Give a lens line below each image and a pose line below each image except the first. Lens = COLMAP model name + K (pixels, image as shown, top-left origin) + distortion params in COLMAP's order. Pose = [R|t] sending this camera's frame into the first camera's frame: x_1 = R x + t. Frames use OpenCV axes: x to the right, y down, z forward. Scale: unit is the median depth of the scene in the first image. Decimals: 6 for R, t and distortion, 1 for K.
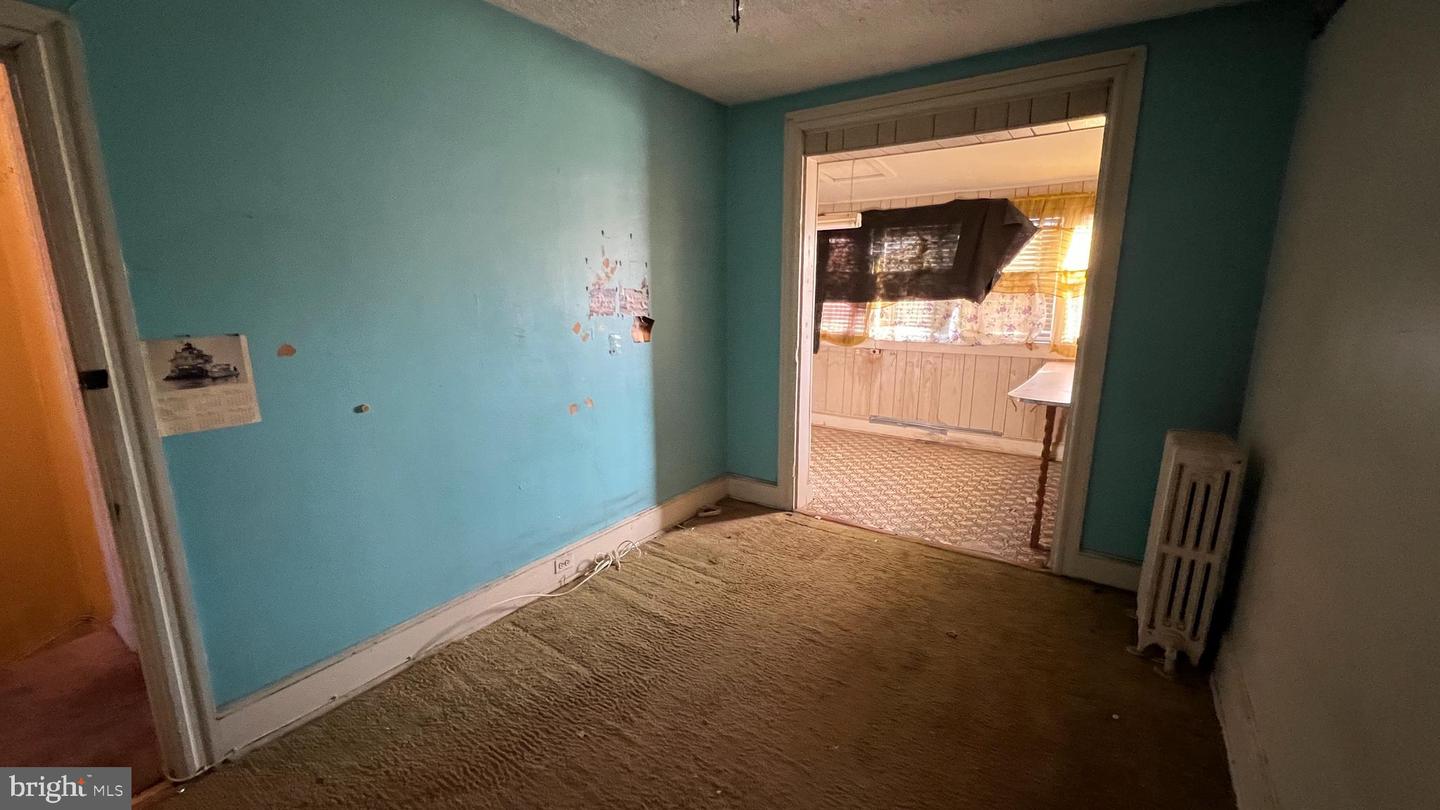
lens RADIAL K [[576.4, 0, 717.1], [0, 576.4, 411.7], [0, 0, 1]] dist [0.000627, 0.001014]
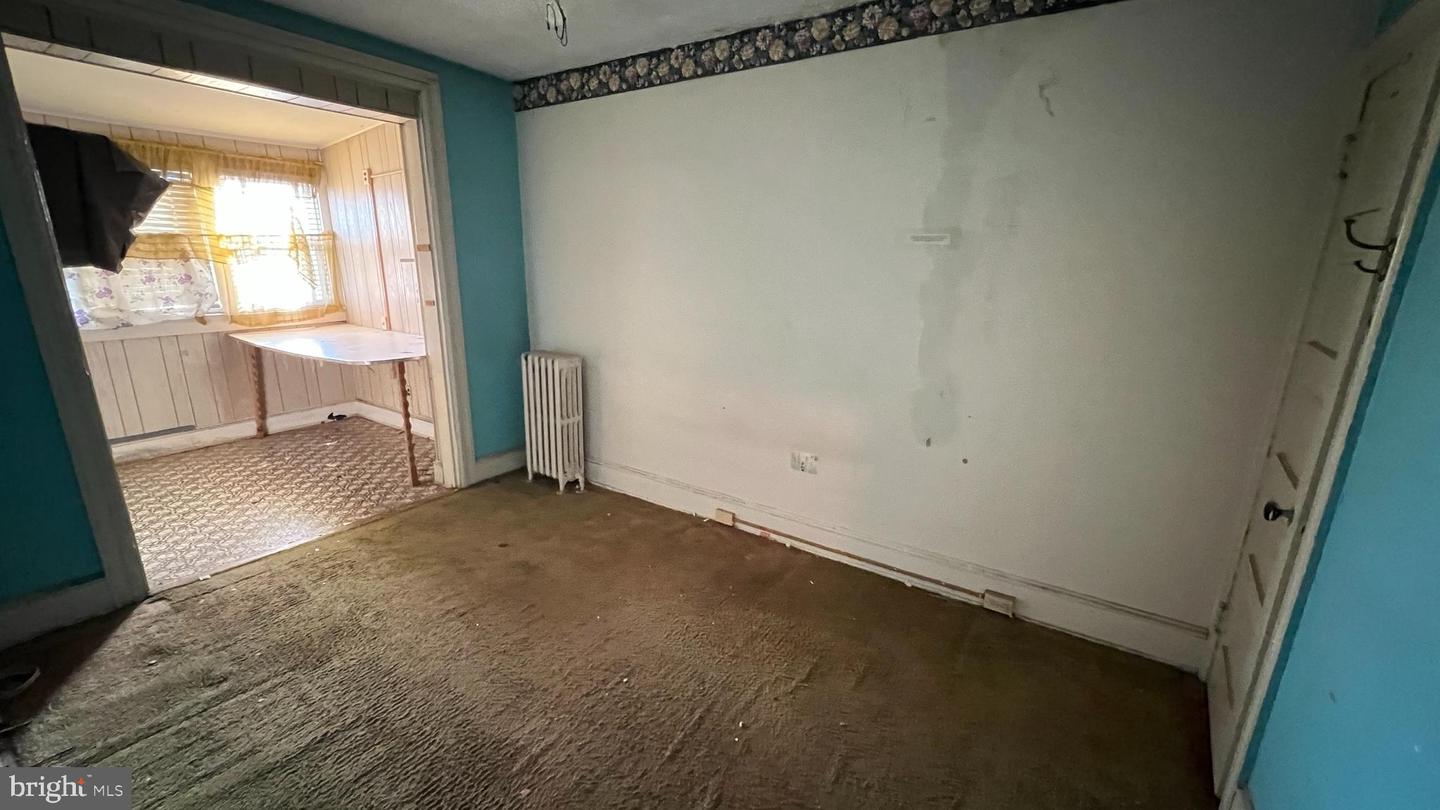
lens RADIAL K [[576.9, 0, 718.6], [0, 576.9, 409.3], [0, 0, 1]] dist [0.000531, 0.000635]
pose [[-0.008059, -0.256895, 0.966406, -0.384170], [0.193070, 0.947853, 0.253573, -0.061279], [-0.981152, 0.188628, 0.041960, 0.236521]]
